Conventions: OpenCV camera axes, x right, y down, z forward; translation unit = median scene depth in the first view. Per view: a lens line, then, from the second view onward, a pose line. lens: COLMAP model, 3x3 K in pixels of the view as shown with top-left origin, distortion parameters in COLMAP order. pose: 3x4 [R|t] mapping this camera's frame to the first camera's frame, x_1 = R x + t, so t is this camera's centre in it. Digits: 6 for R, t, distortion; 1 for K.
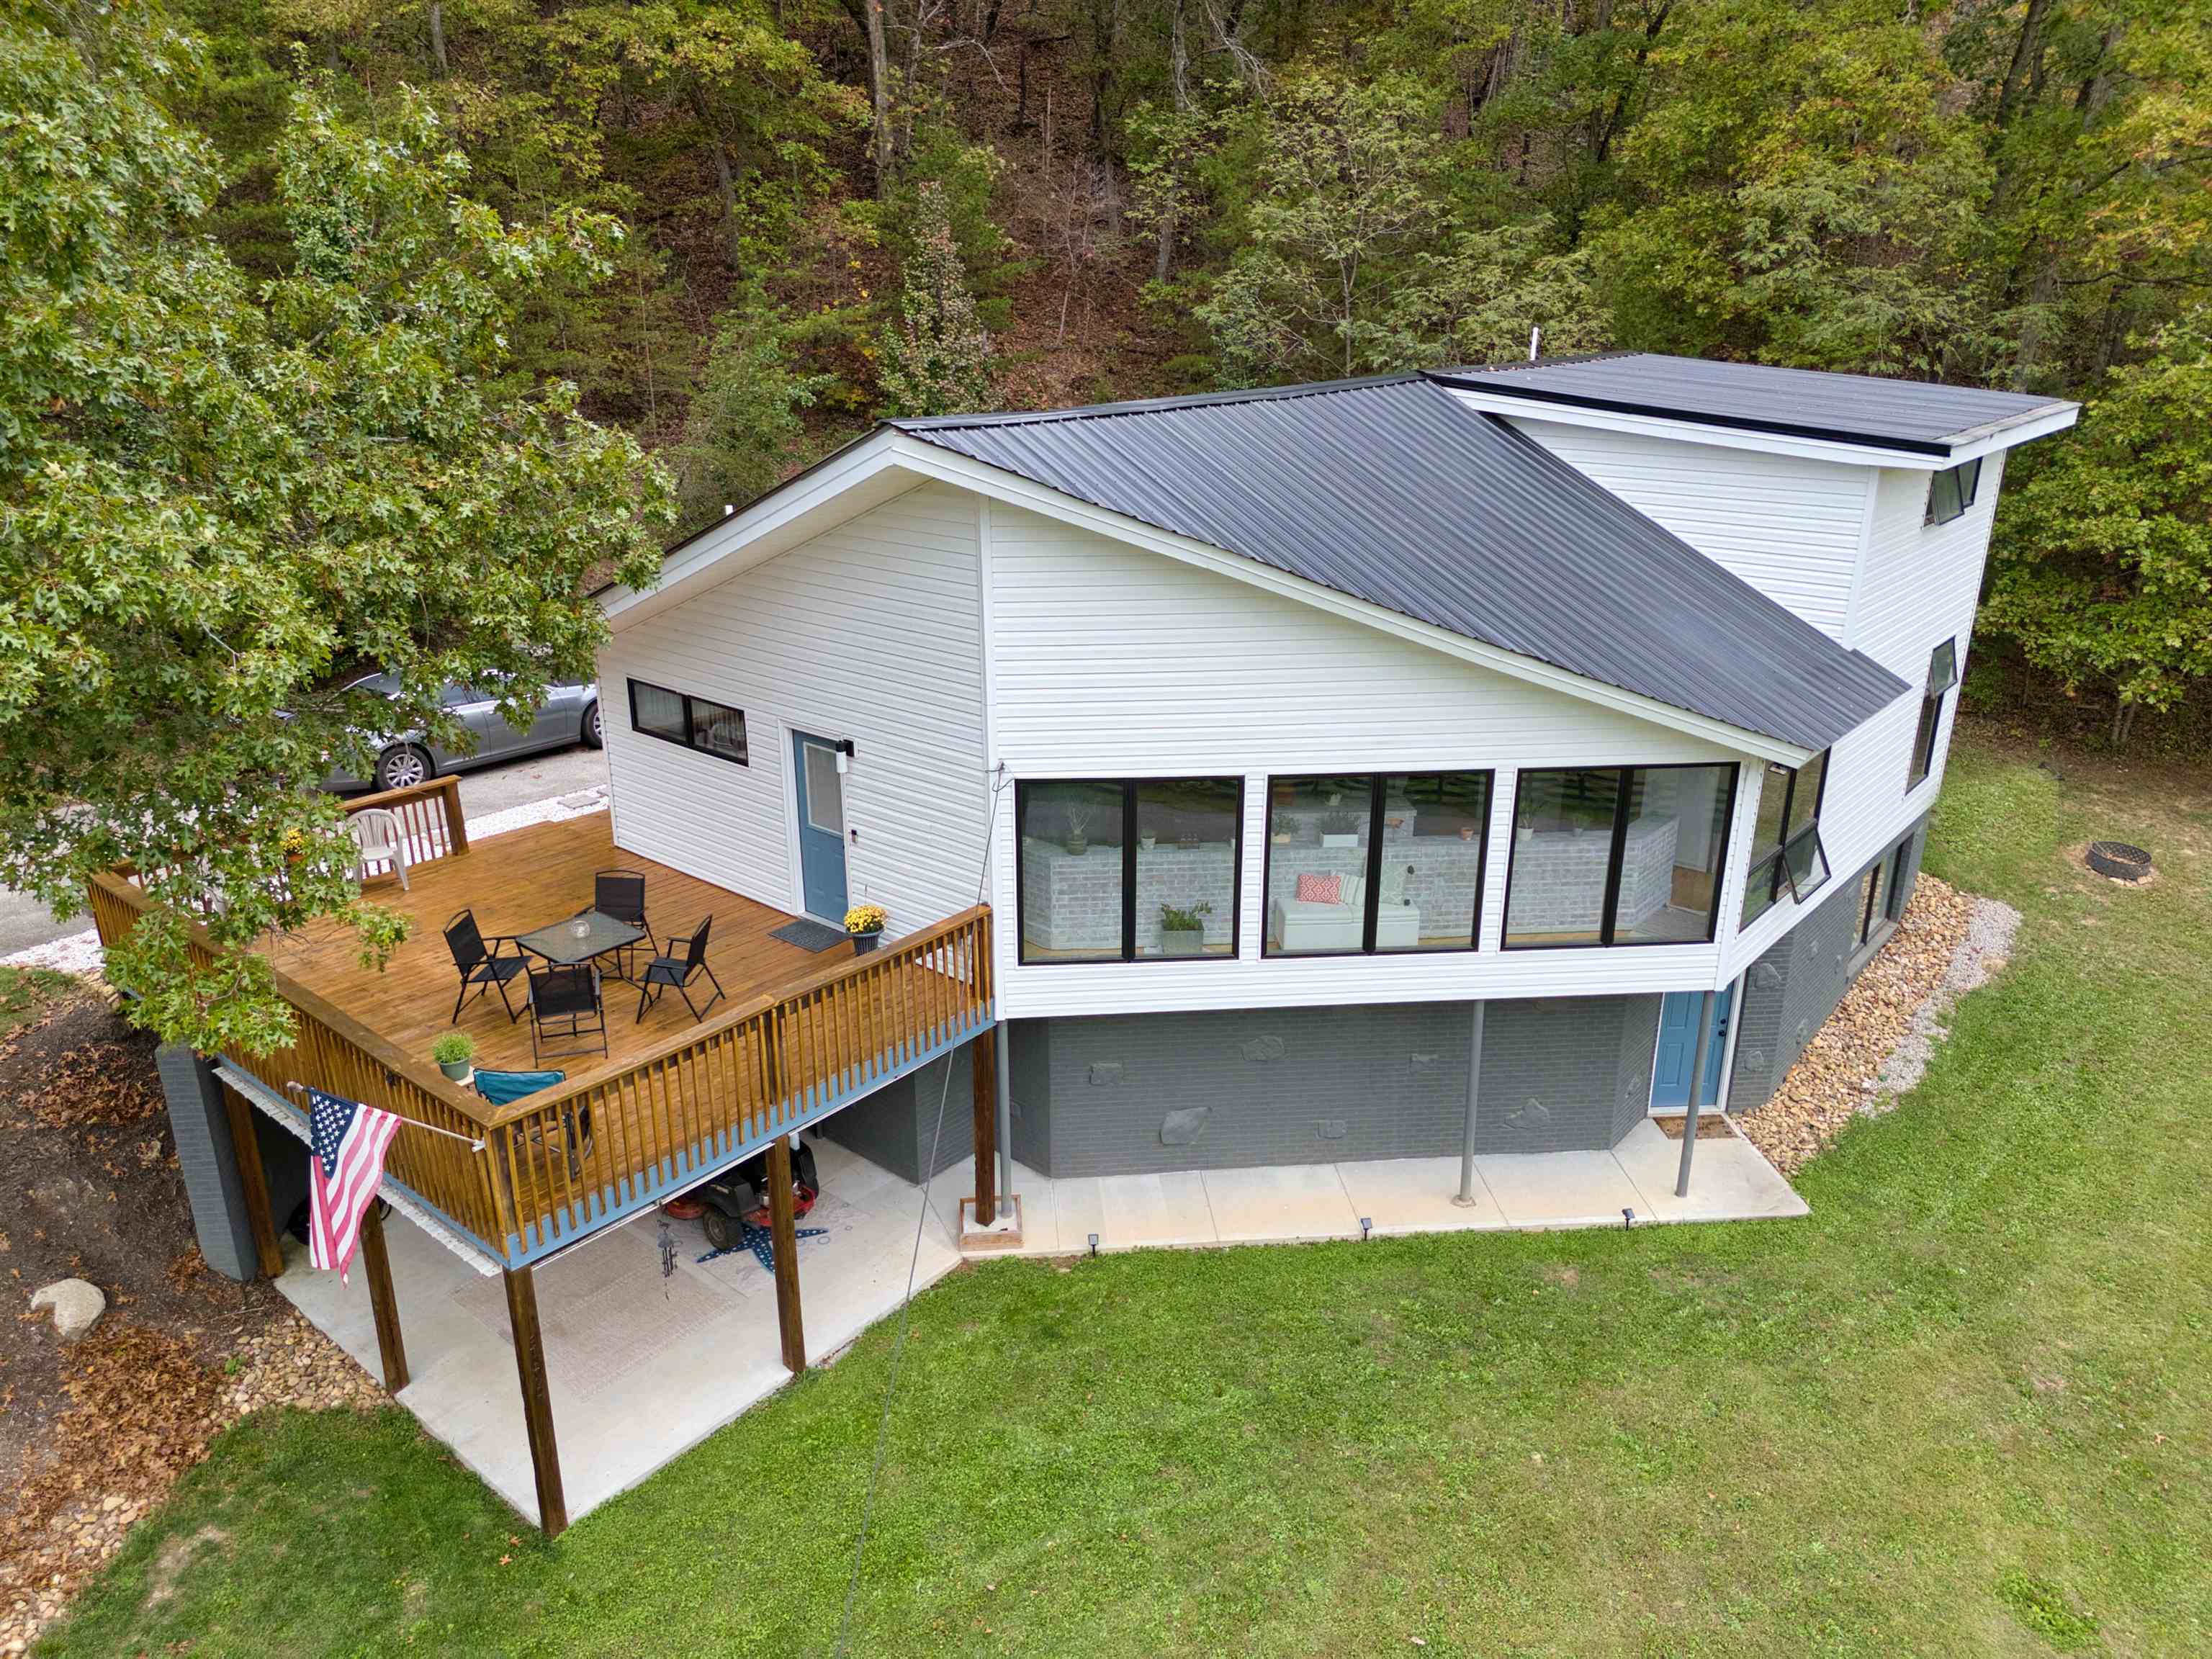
lens RADIAL K [[1543.8, 0, 1106.0], [0, 1543.8, 829.5], [0, 0, 1]] dist [0.076617, -0.072256]
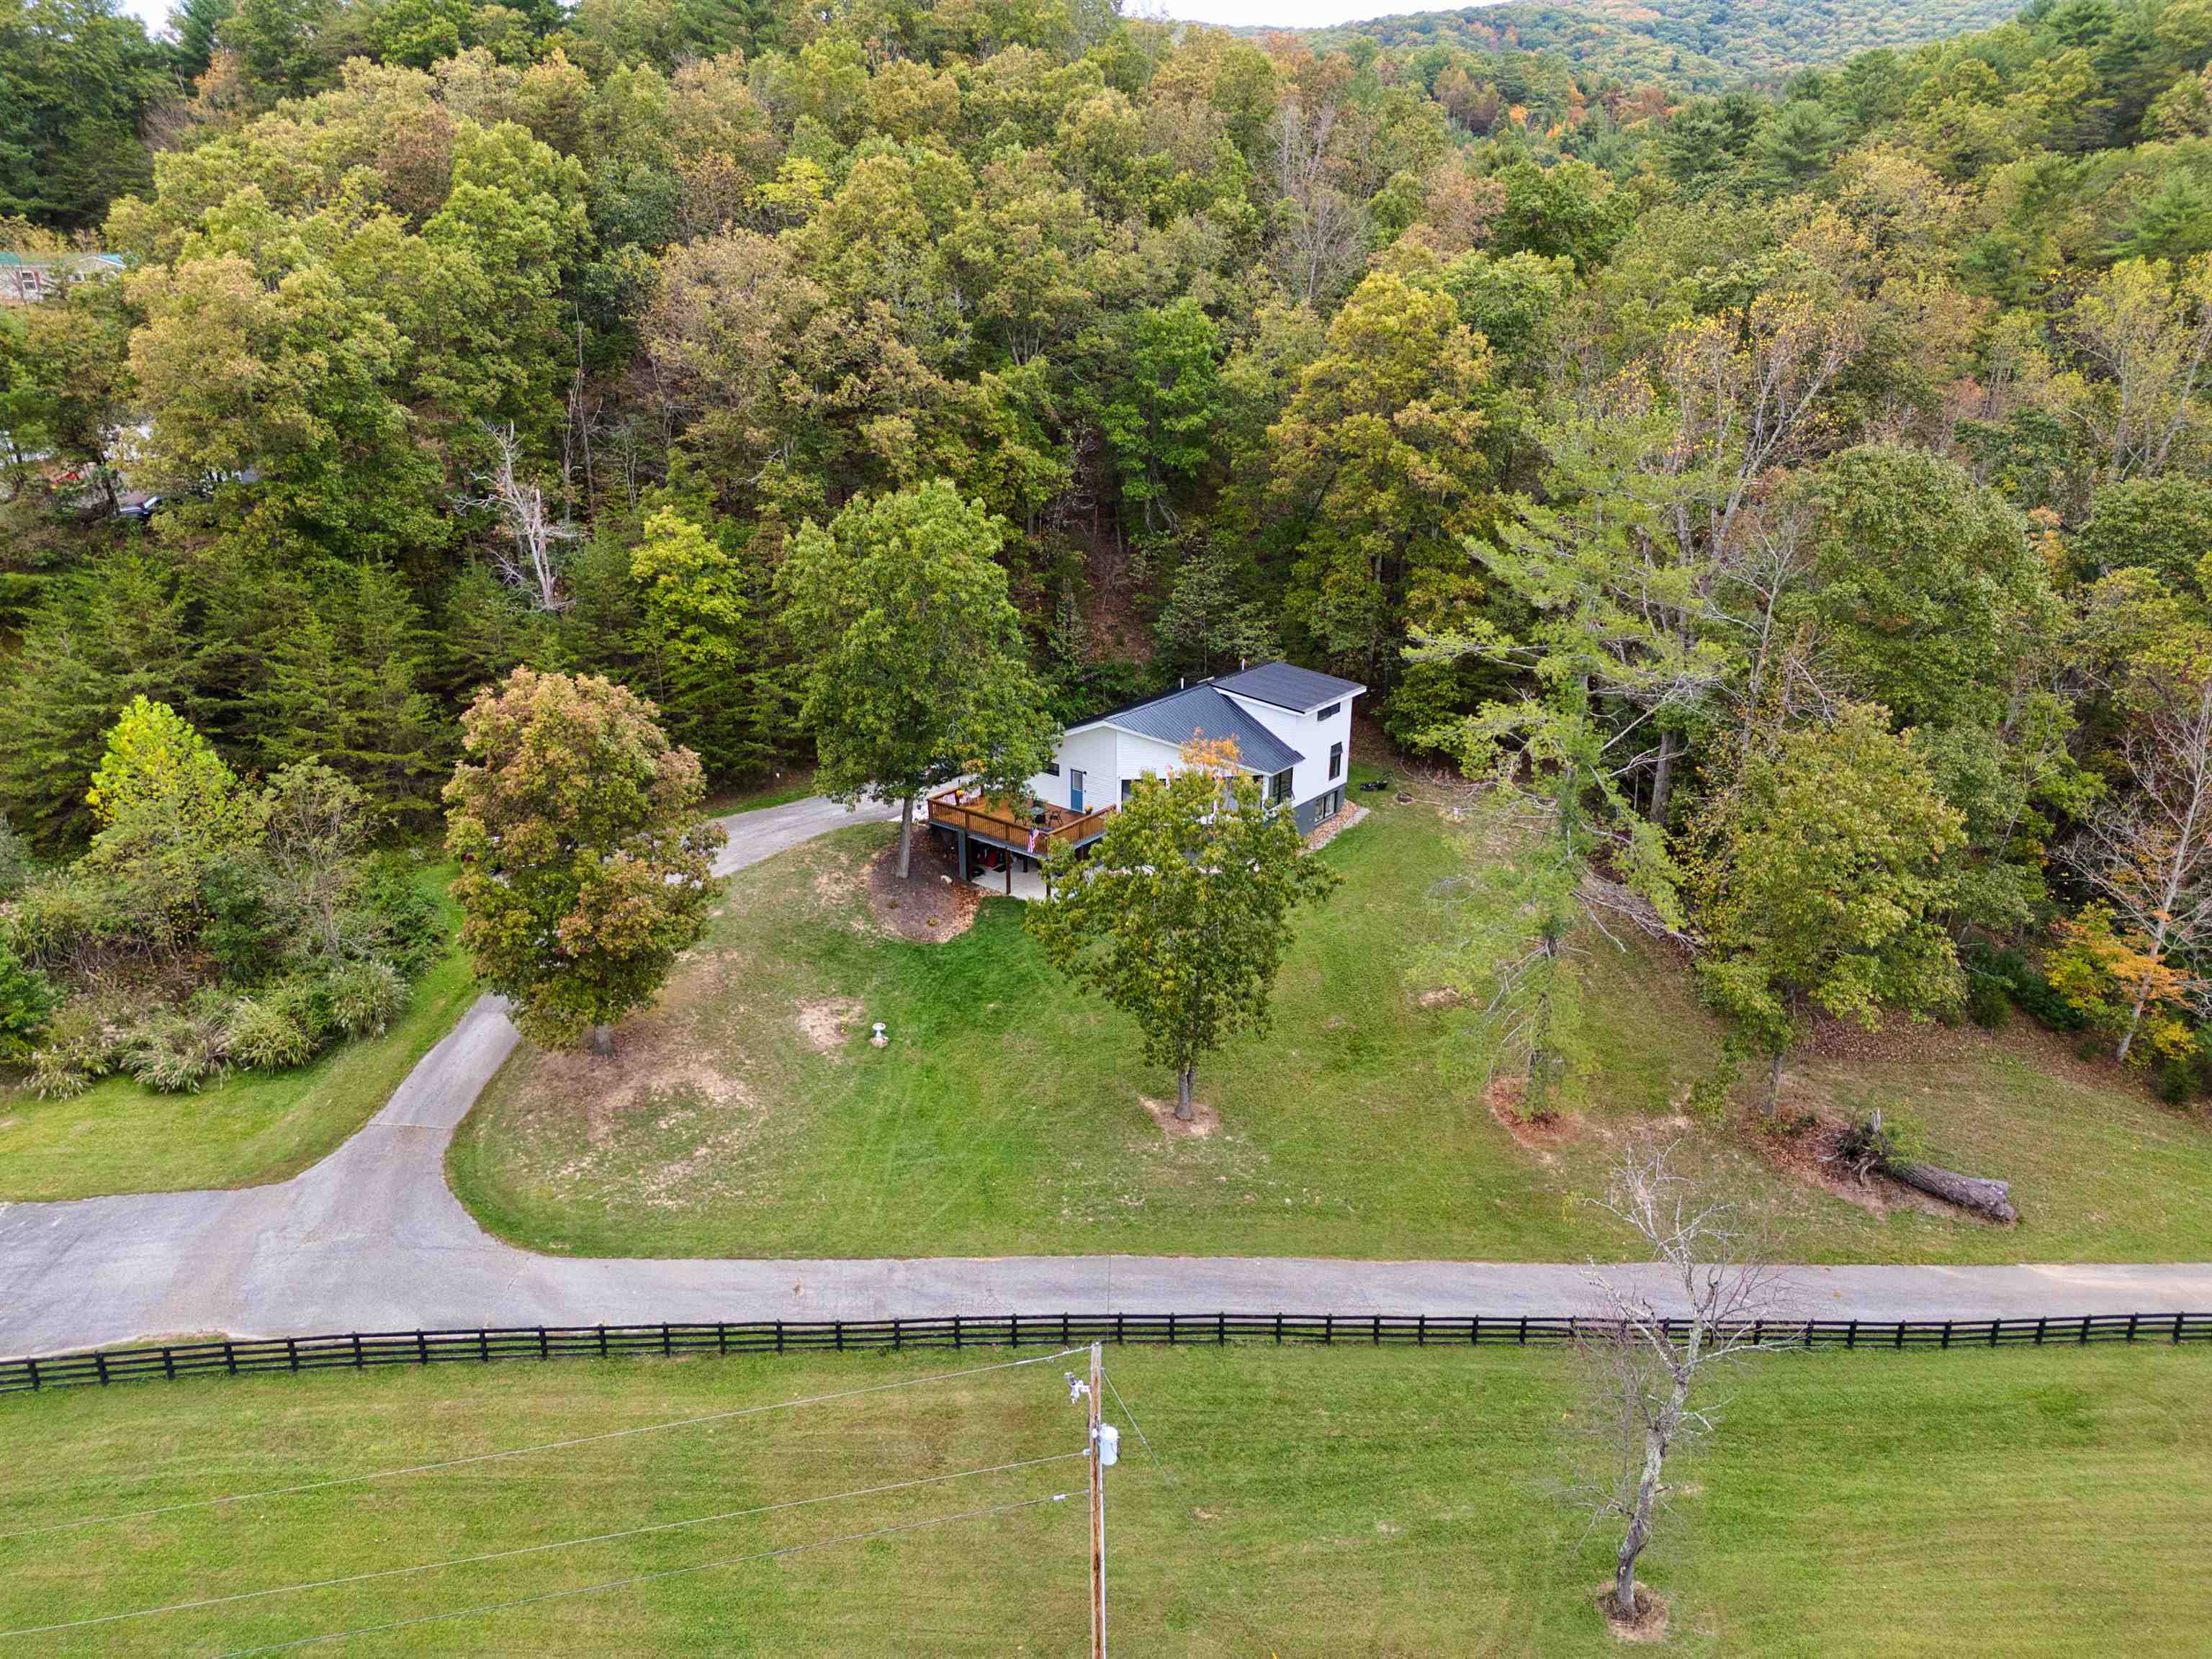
lens RADIAL K [[1524.8, 0, 1100.9], [0, 1524.8, 845.1], [0, 0, 1]] dist [0.077379, -0.073691]
pose [[0.999634, -0.005541, 0.026489, -0.248732], [0.004777, 0.999573, 0.028822, 0.035706], [-0.026638, -0.028685, 0.999234, -3.872207]]
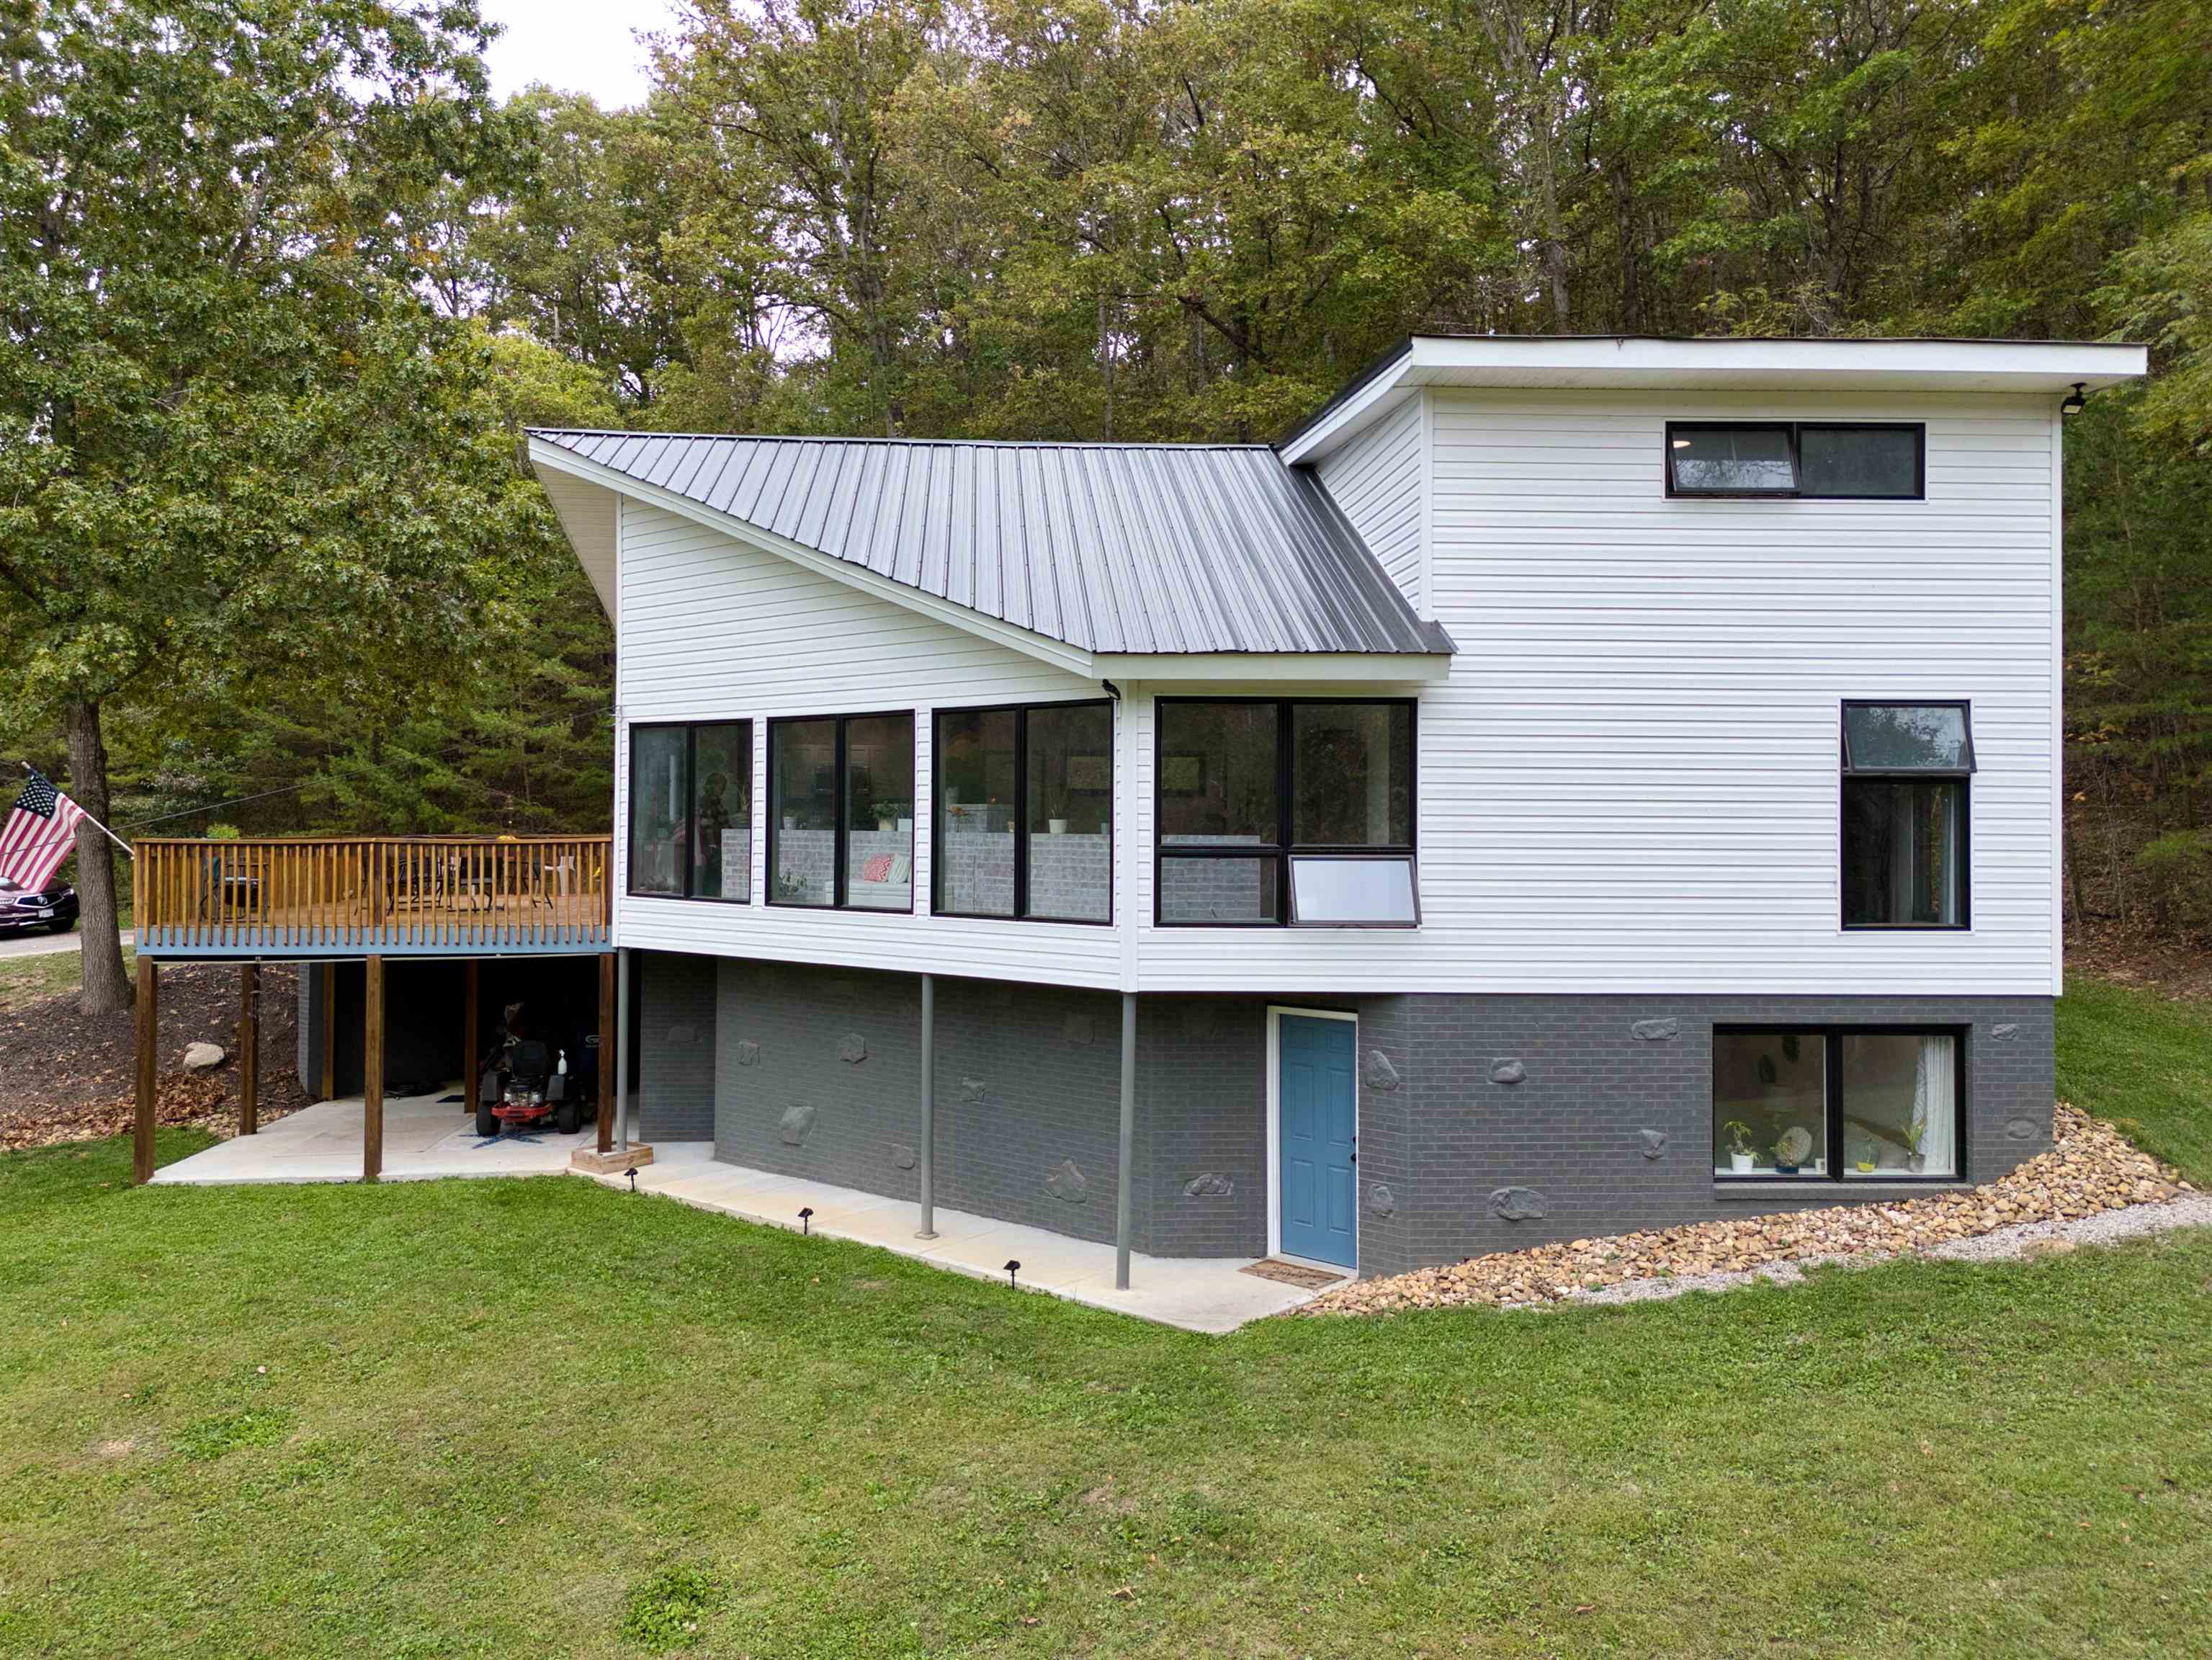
lens RADIAL K [[1595.6, 0, 1072.4], [0, 1595.6, 782.6], [0, 0, 1]] dist [0.036795, -0.002591]
pose [[0.698674, -0.013357, -0.715315, 0.993703], [-0.249936, 0.932274, -0.261530, 0.231901], [0.670363, 0.361507, 0.648017, 0.412203]]
